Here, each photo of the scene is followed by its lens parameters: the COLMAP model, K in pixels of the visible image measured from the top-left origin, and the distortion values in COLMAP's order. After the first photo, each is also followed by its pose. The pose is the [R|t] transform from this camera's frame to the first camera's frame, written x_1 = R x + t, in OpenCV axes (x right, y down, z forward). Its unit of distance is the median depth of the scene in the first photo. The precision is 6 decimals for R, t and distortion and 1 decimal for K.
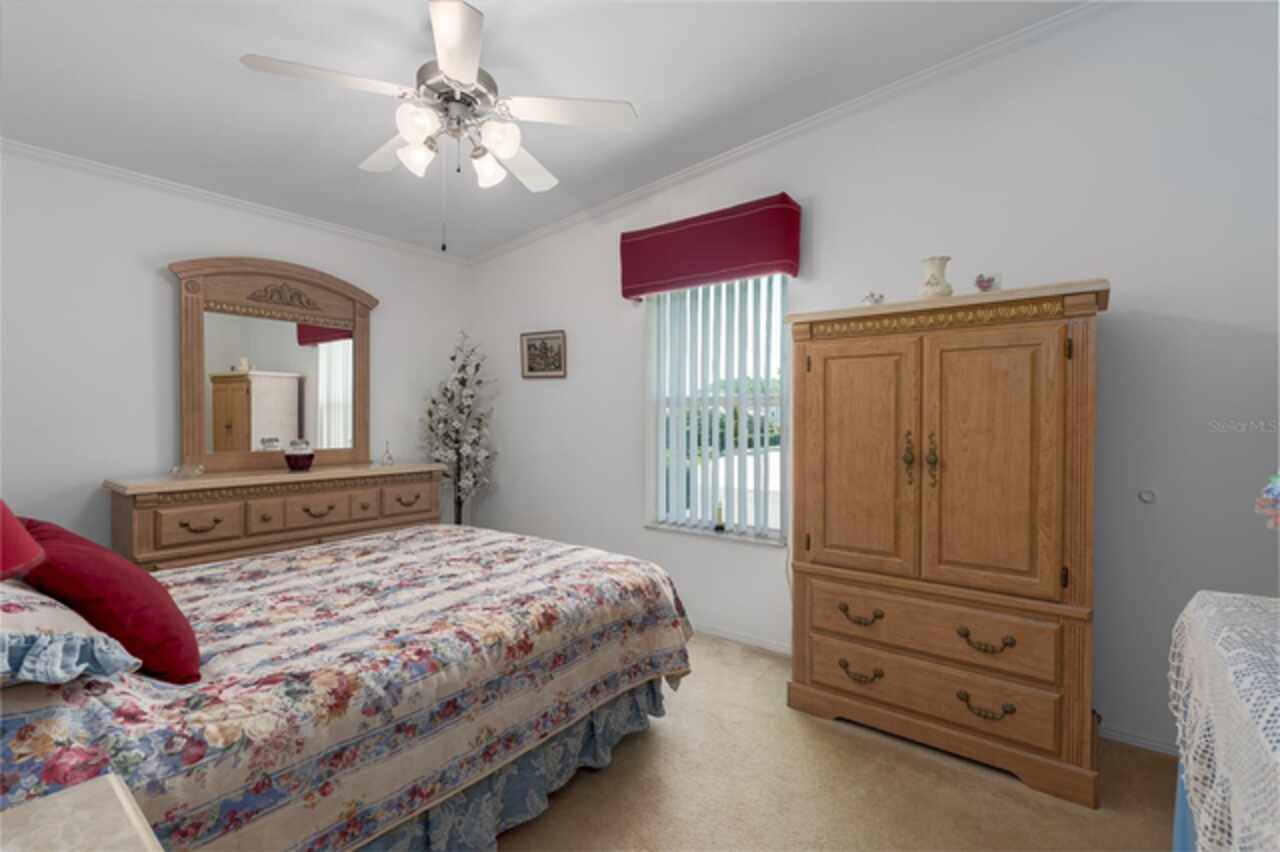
lens RADIAL K [[583.4, 0, 636.4], [0, 583.4, 422.9], [0, 0, 1]] dist [0.019176, 0.000046]
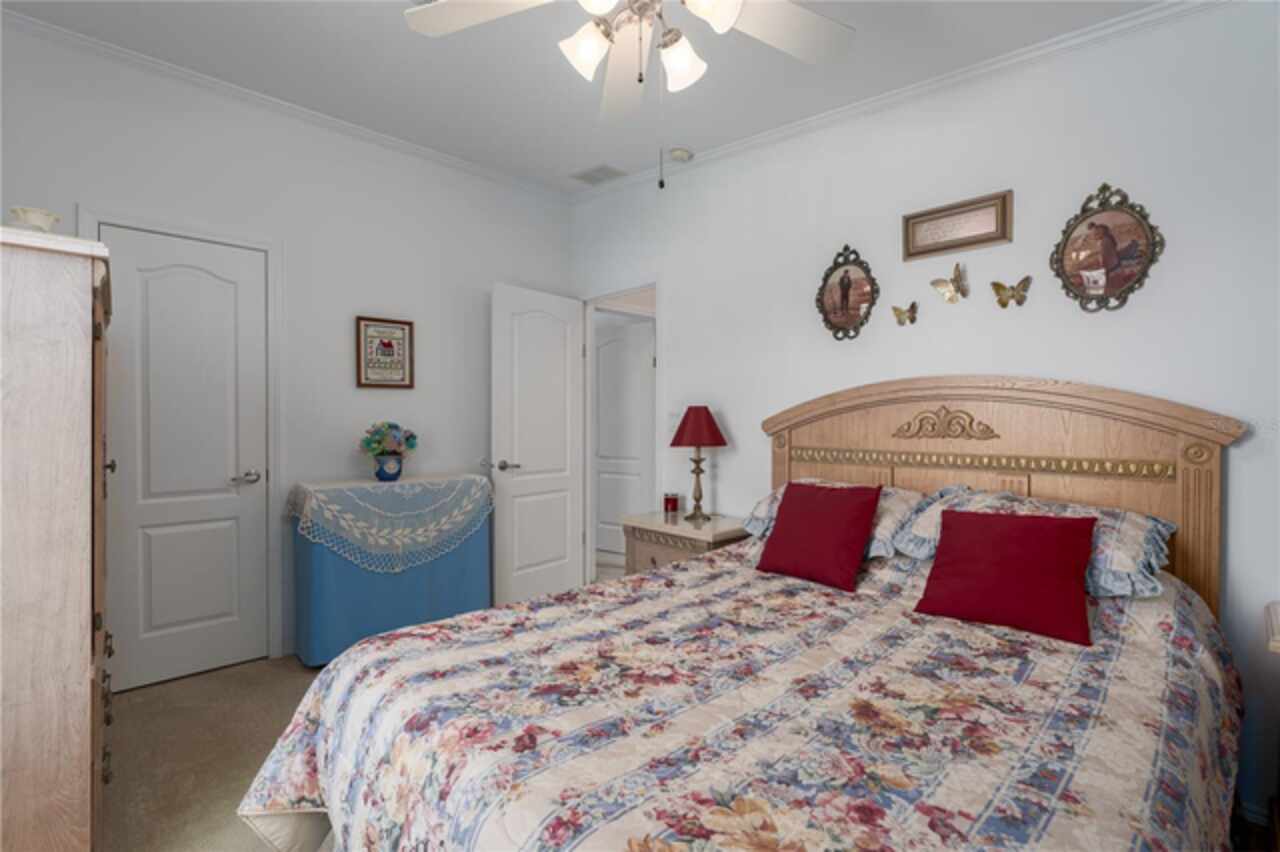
lens RADIAL K [[583.4, 0, 643.3], [0, 583.4, 425.9], [0, 0, 1]] dist [0.019176, 0.000046]
pose [[-0.988907, 0.000689, 0.148534, -0.445577], [0.003452, 0.999826, 0.018345, -0.014139], [-0.148495, 0.018654, -0.988737, 1.848719]]
